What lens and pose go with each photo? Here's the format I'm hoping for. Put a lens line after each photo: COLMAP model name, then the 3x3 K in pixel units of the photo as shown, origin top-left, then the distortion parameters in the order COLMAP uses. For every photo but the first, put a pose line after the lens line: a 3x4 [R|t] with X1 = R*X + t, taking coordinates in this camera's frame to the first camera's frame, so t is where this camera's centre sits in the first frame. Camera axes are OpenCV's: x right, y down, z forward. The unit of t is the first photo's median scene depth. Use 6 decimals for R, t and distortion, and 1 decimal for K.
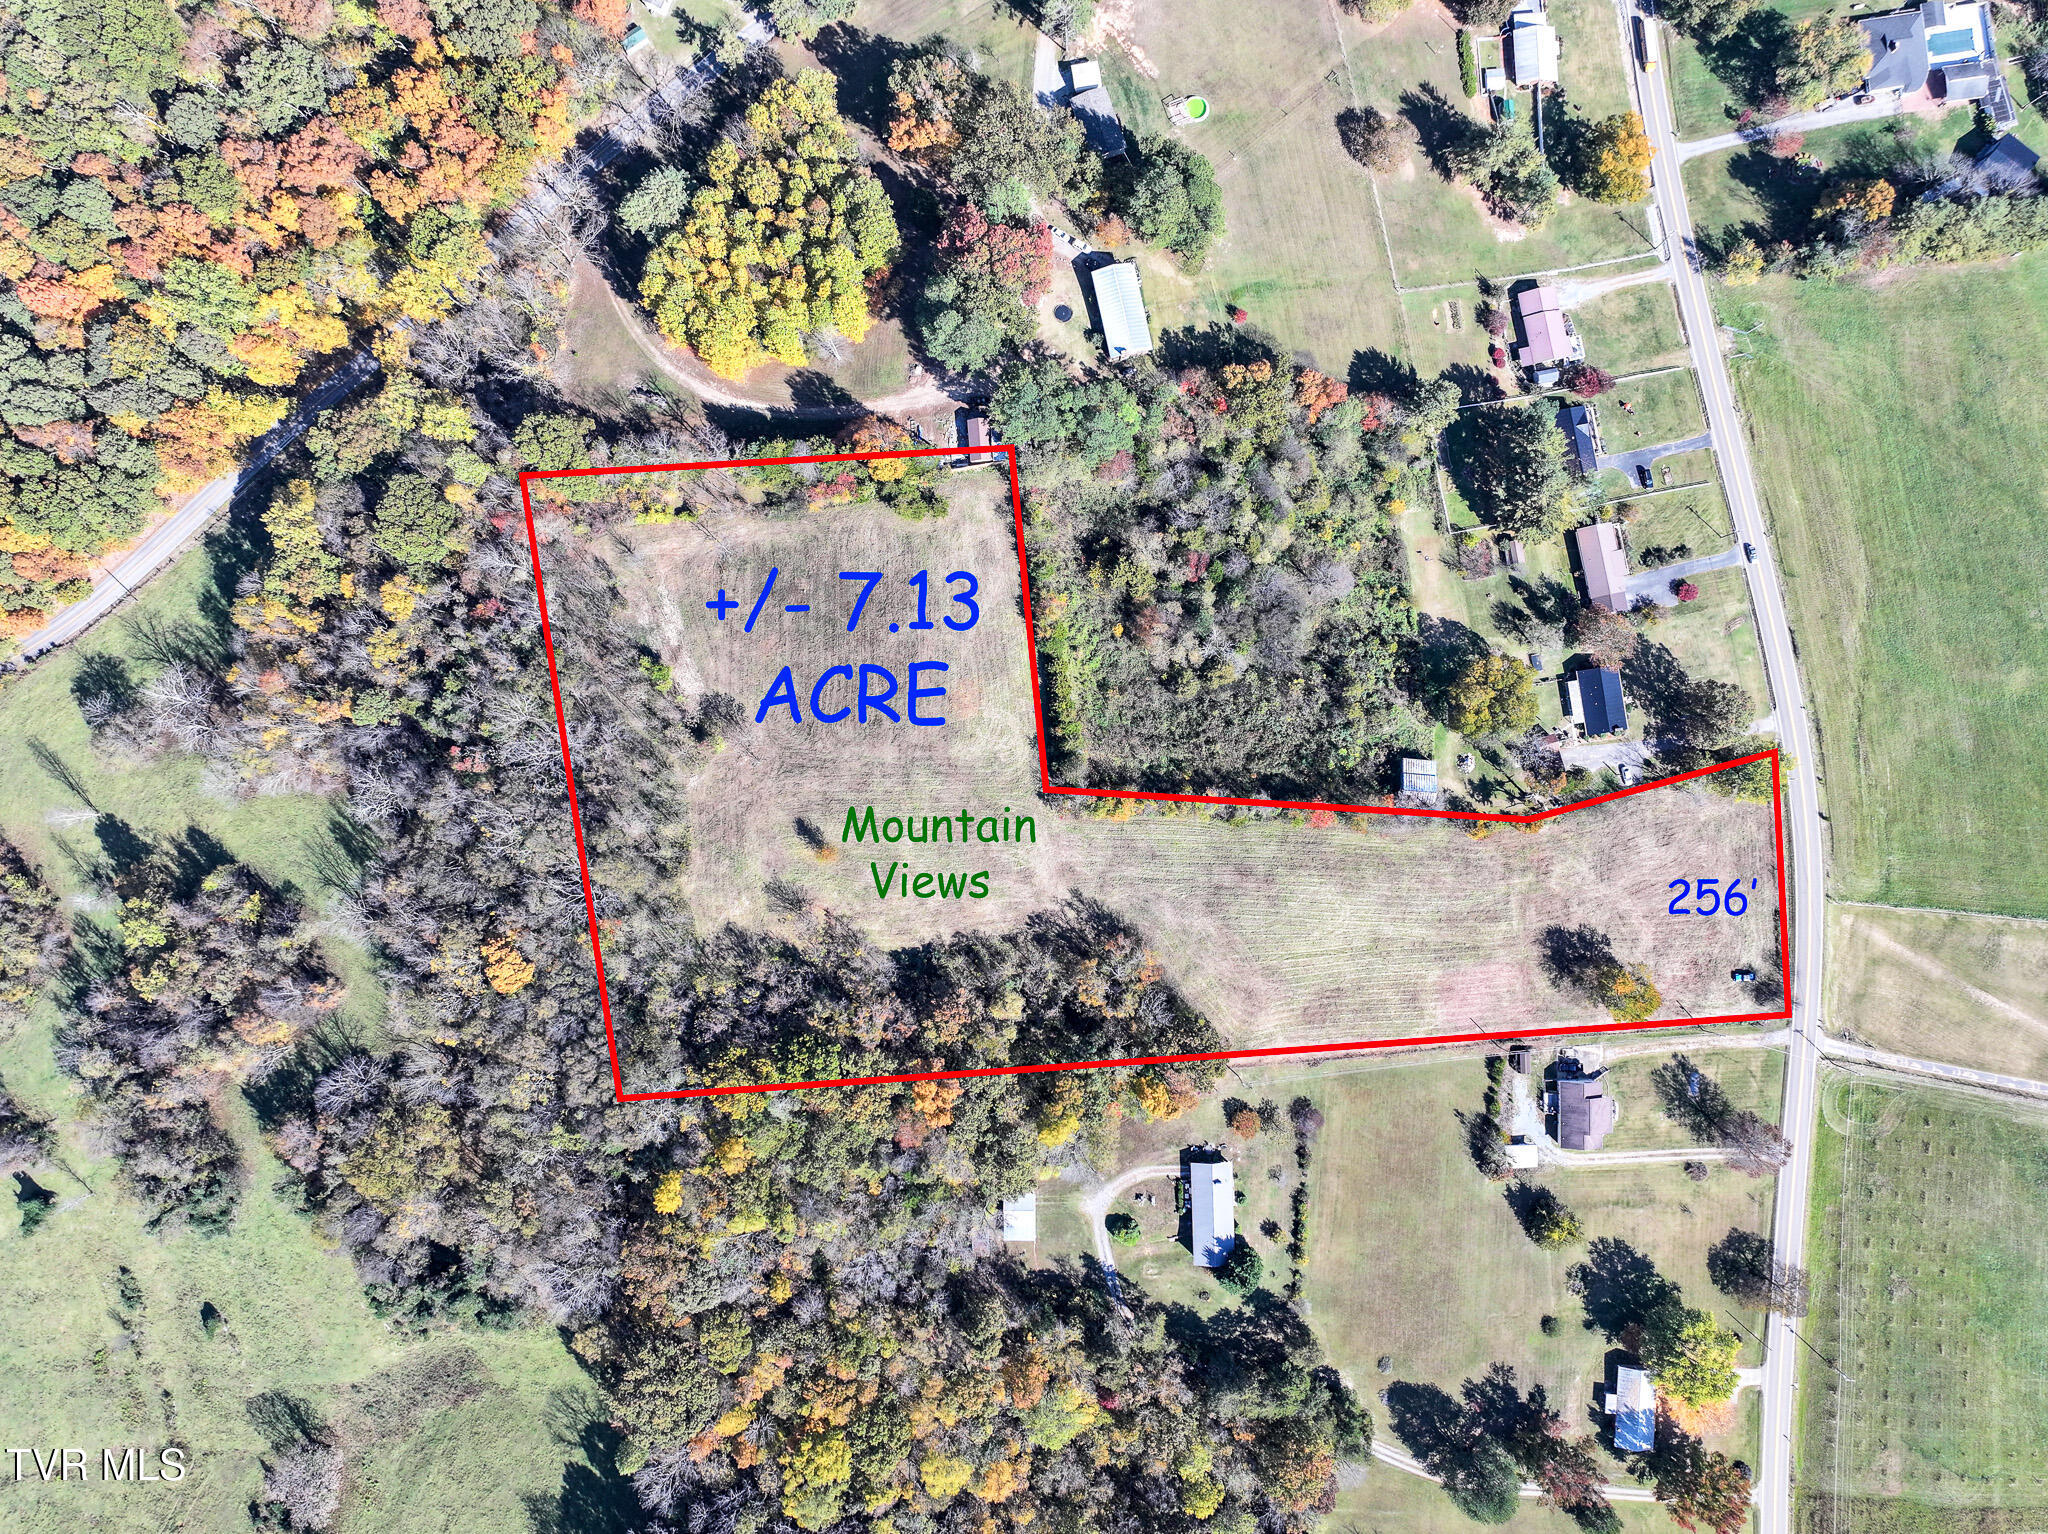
lens RADIAL K [[1426.6, 0, 1024.0], [0, 1426.6, 767.0], [0, 0, 1]] dist [-0.007294, 0.024549]
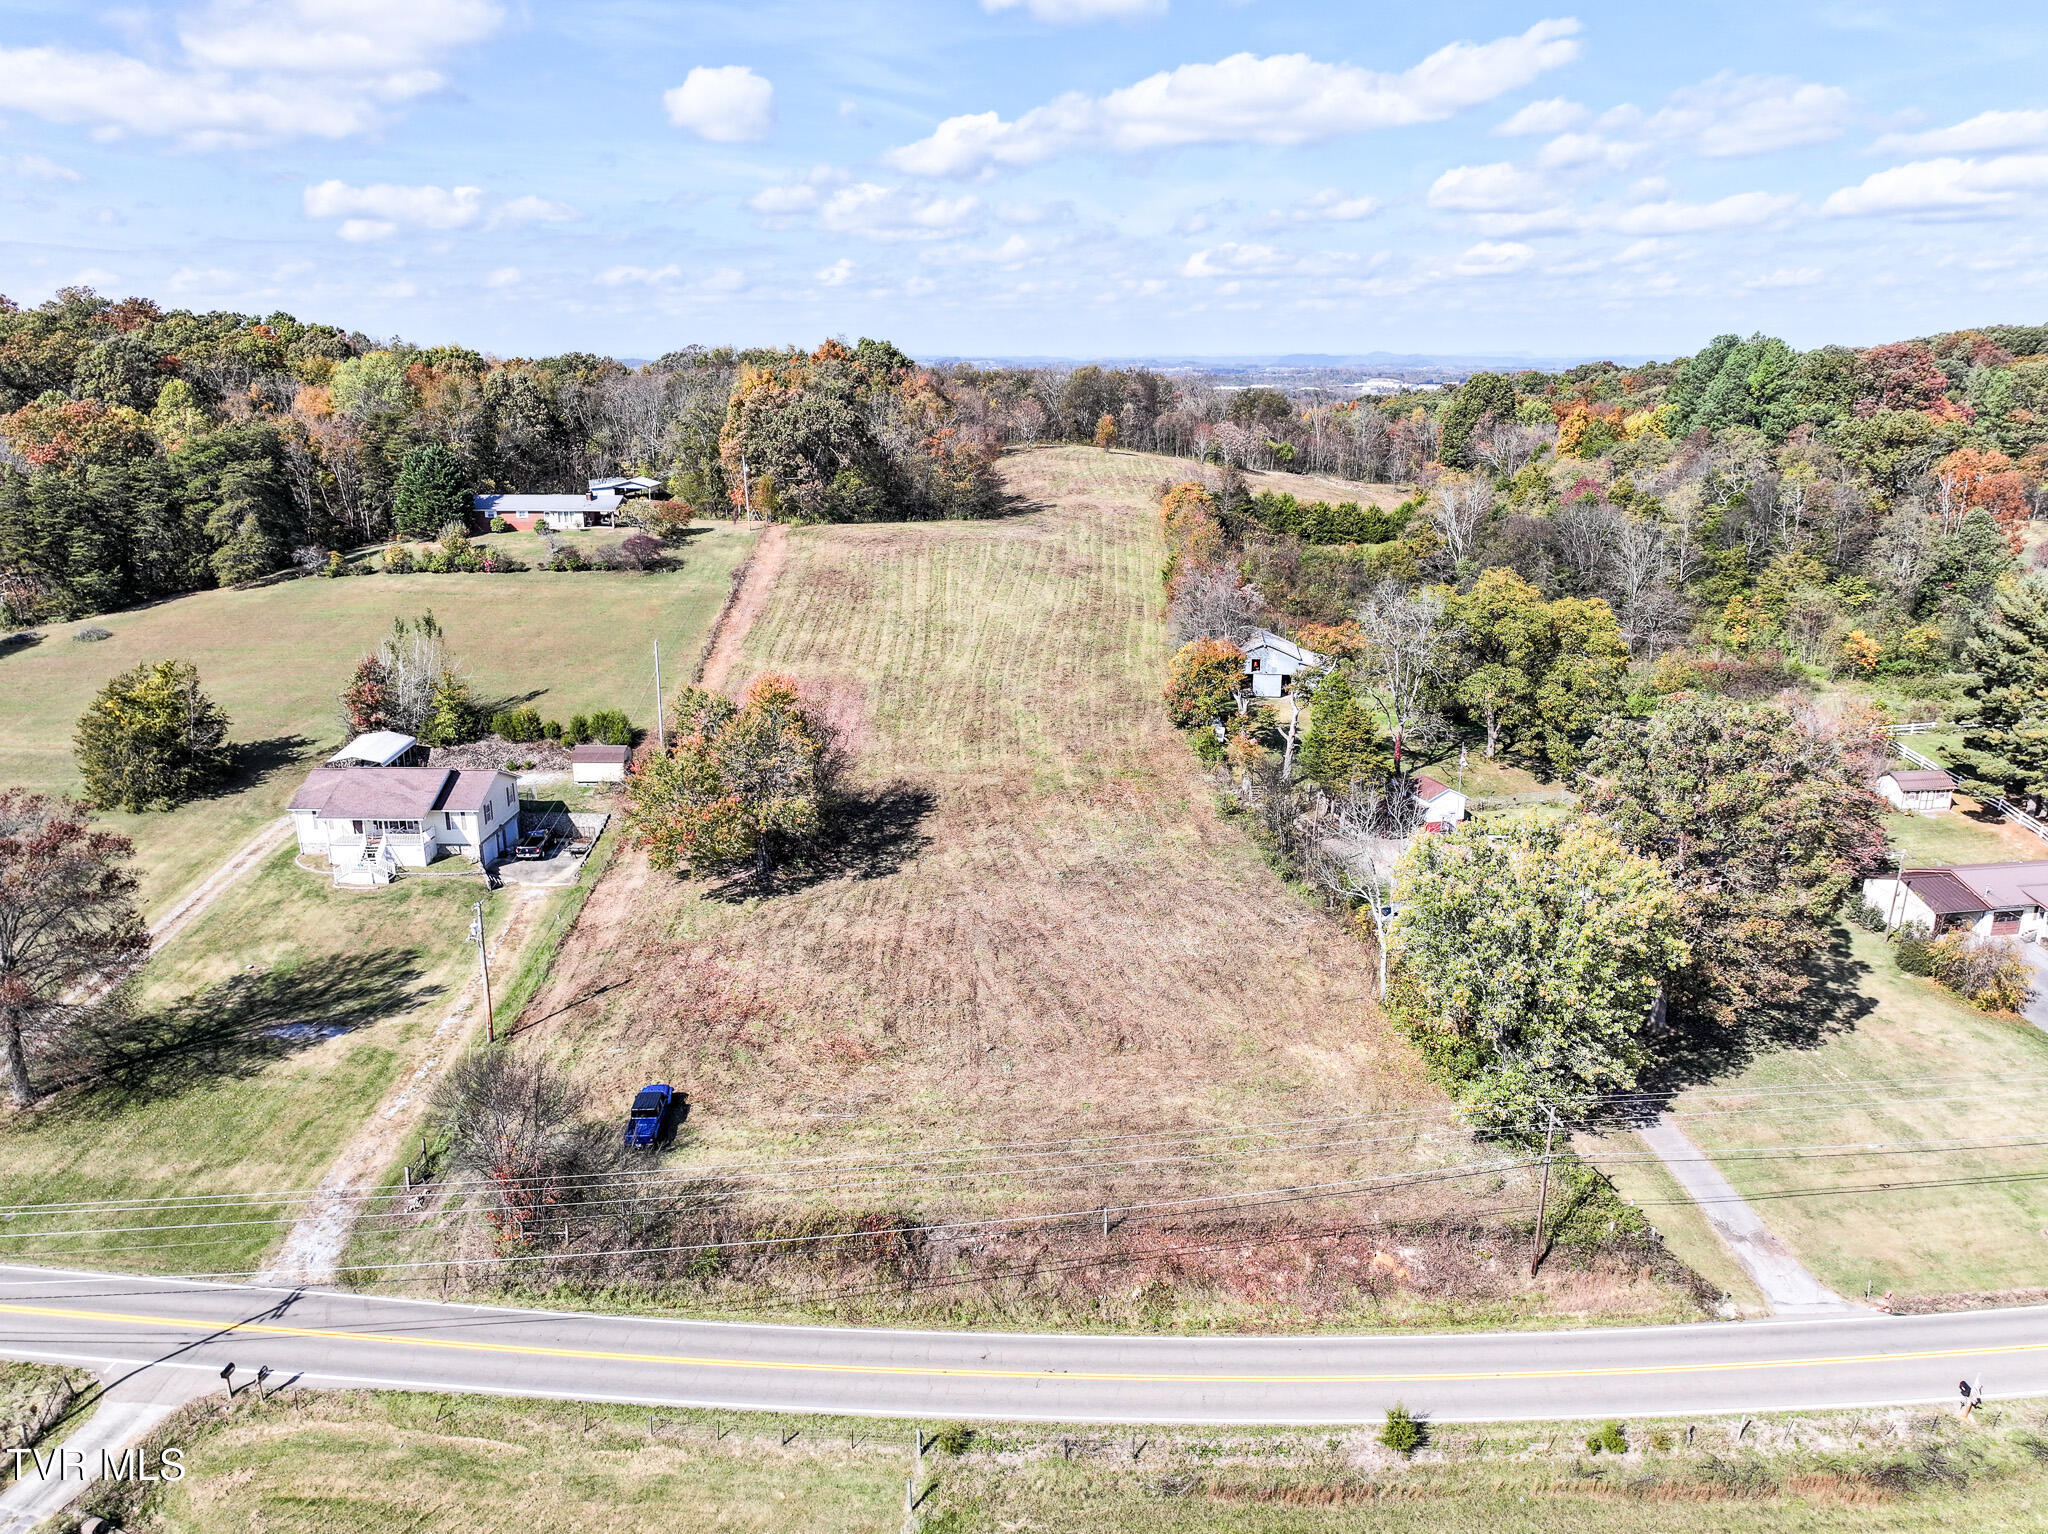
lens RADIAL K [[1431.3, 0, 1027.0], [0, 1431.3, 772.5], [0, 0, 1]] dist [-0.012419, 0.031576]
pose [[-0.025191, 0.286114, -0.957864, 0.725426], [-0.999611, 0.004248, 0.027558, 0.078866], [0.011954, 0.958186, 0.285896, 0.893387]]
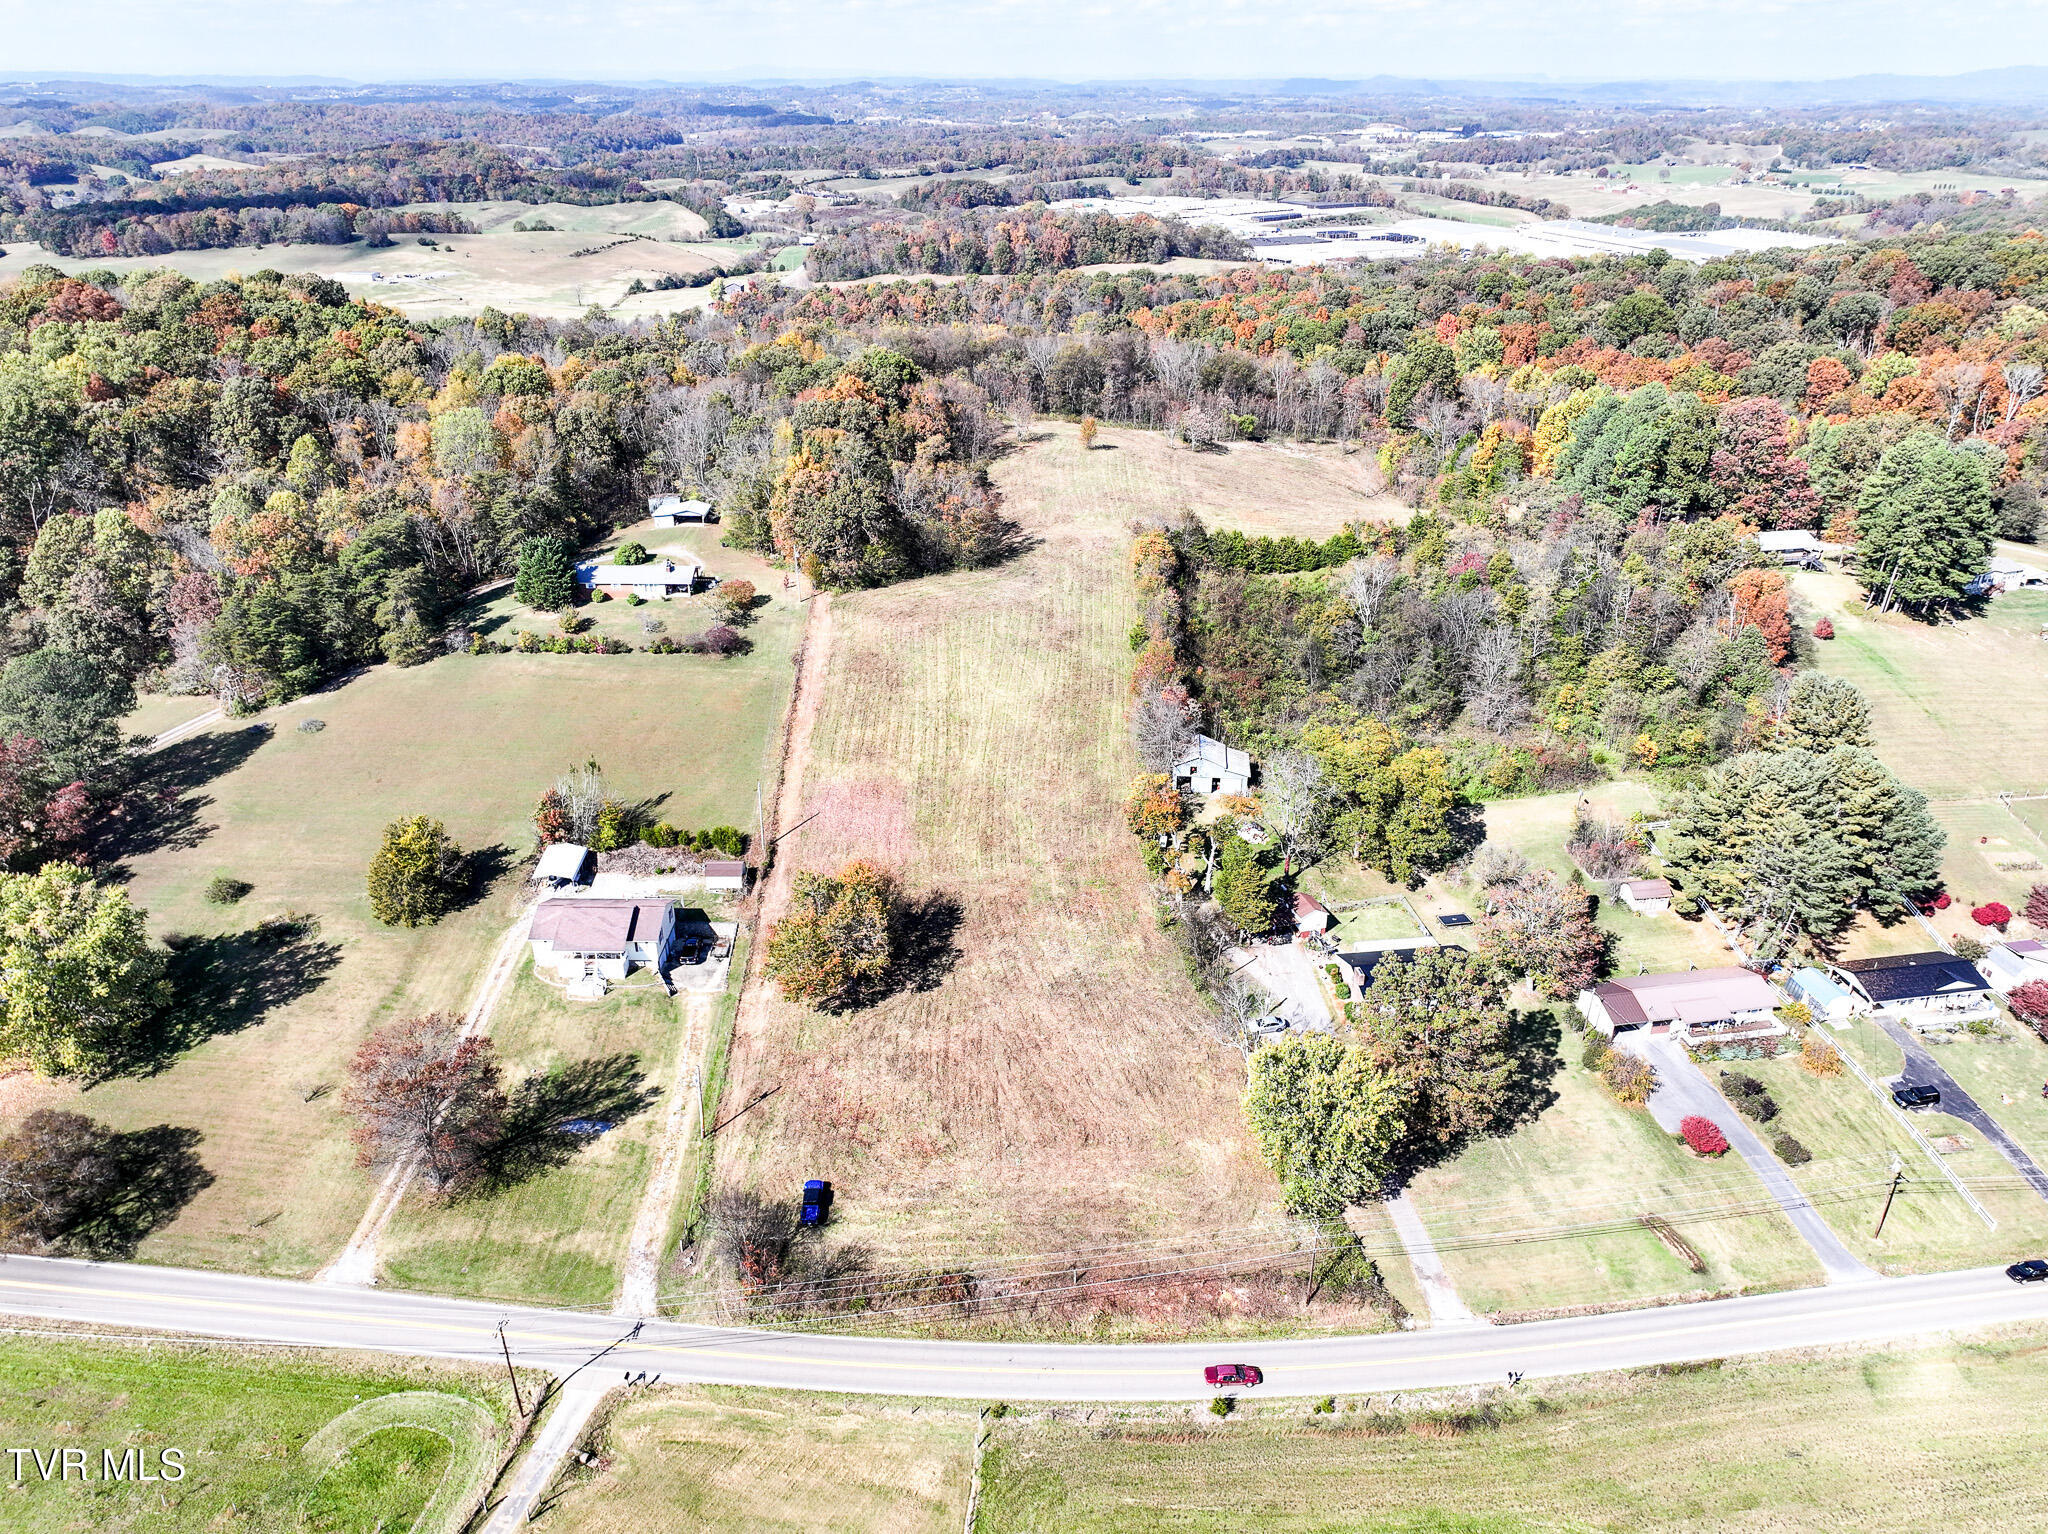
lens RADIAL K [[1426.6, 0, 1024.0], [0, 1426.6, 767.0], [0, 0, 1]] dist [-0.007294, 0.024549]
pose [[-0.017150, 0.440894, -0.897396, 0.828120], [-0.999810, 0.000733, 0.019467, 0.079519], [0.009241, 0.897559, 0.440797, 0.721454]]
